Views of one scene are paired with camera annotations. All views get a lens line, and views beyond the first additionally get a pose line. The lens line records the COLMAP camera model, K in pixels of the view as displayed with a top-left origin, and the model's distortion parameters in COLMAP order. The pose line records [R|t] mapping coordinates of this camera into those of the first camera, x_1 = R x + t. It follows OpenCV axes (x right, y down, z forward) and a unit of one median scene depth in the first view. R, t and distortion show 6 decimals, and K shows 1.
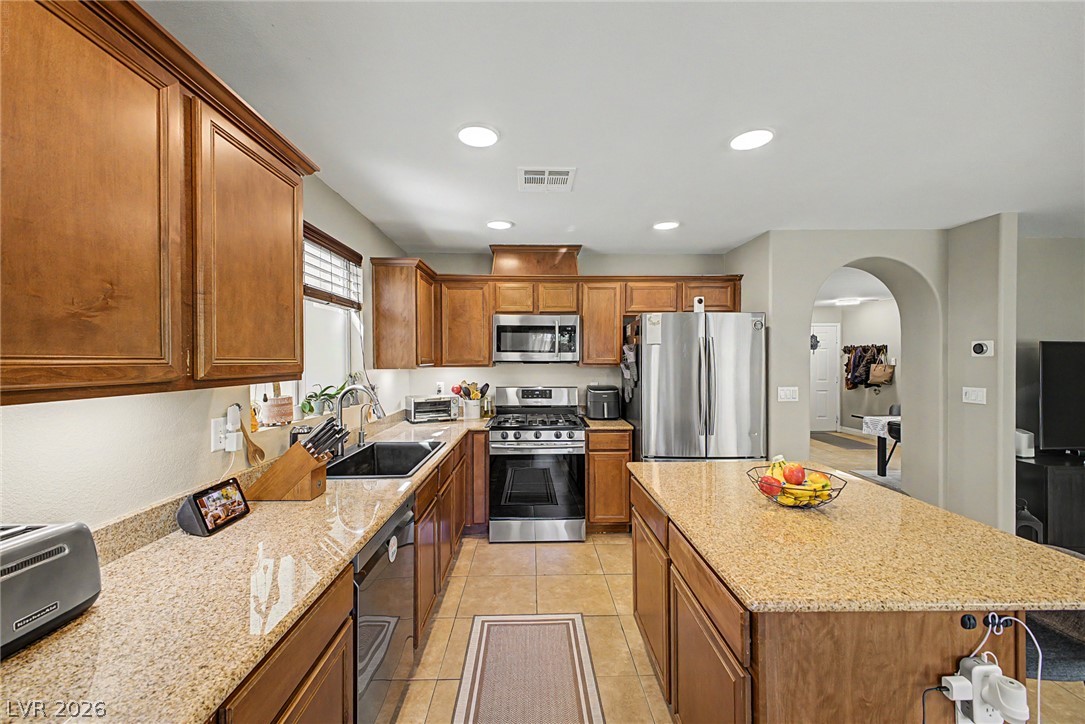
lens RADIAL K [[426.9, 0, 542.3], [0, 426.9, 359.1], [0, 0, 1]] dist [0.022301, -0.007691]
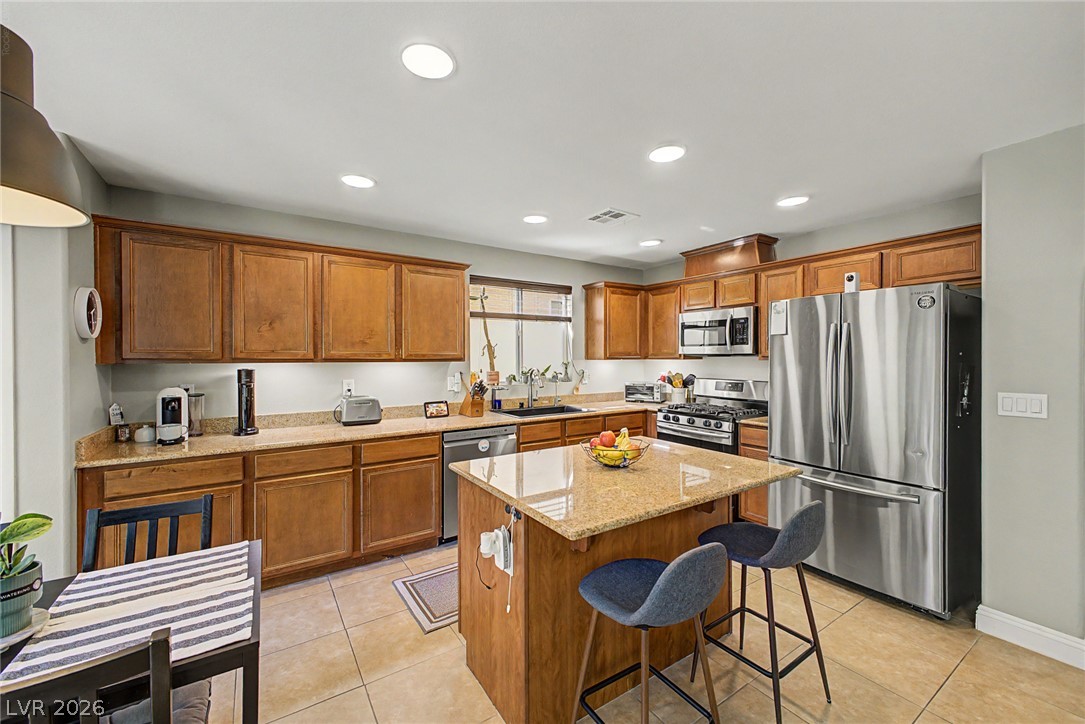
lens RADIAL K [[426.9, 0, 542.3], [0, 426.9, 359.1], [0, 0, 1]] dist [0.022301, -0.007691]
pose [[0.535795, 0.005283, -0.844332, 0.619274], [0.000706, 0.999977, 0.006704, 0.008845], [0.844348, -0.004188, 0.535779, 0.064539]]
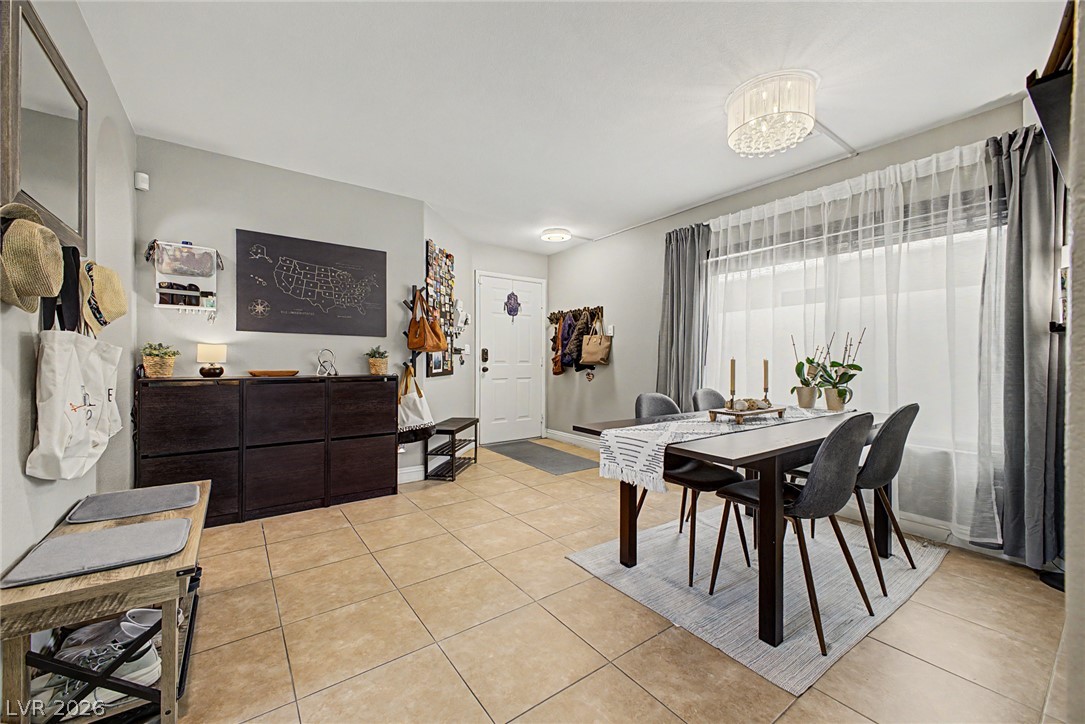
lens RADIAL K [[426.9, 0, 542.3], [0, 426.9, 359.1], [0, 0, 1]] dist [0.022301, -0.007691]
pose [[0.823759, 0.003336, 0.566930, 0.638649], [-0.004028, 0.999992, -0.000031, 0.092943], [-0.566926, -0.002258, 0.823766, 0.938066]]
